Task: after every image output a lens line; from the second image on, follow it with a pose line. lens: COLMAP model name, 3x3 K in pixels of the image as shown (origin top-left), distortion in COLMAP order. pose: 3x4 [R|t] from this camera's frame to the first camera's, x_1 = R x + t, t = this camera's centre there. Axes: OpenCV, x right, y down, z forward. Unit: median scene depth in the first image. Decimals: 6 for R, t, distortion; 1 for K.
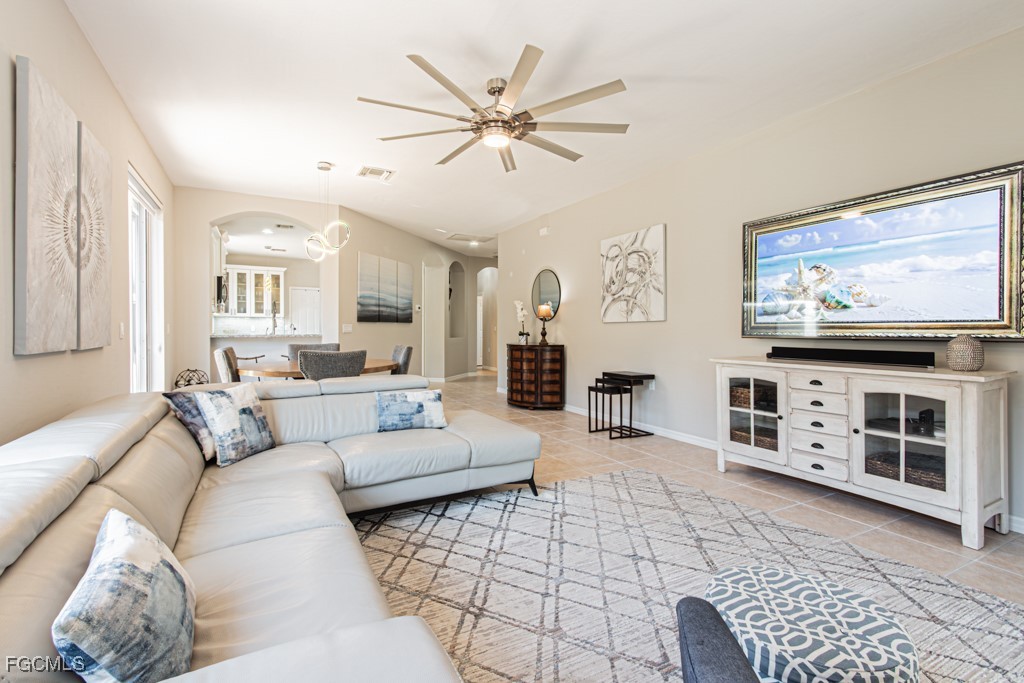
lens RADIAL K [[462.5, 0, 474.4], [0, 462.5, 328.8], [0, 0, 1]] dist [0.005156, -0.000825]
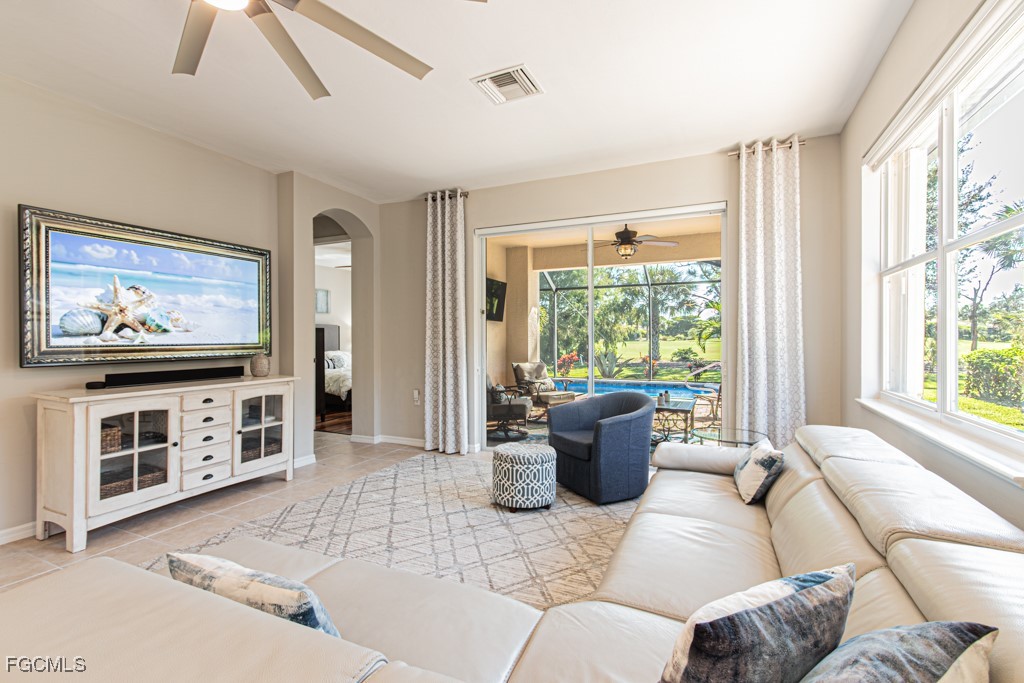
lens RADIAL K [[462.5, 0, 504.2], [0, 462.5, 340.8], [0, 0, 1]] dist [0.005156, -0.000825]
pose [[-0.627280, 0.011564, 0.778708, -0.510419], [0.018085, 0.999836, -0.000281, -0.009923], [-0.778584, 0.013907, -0.627386, 1.051037]]
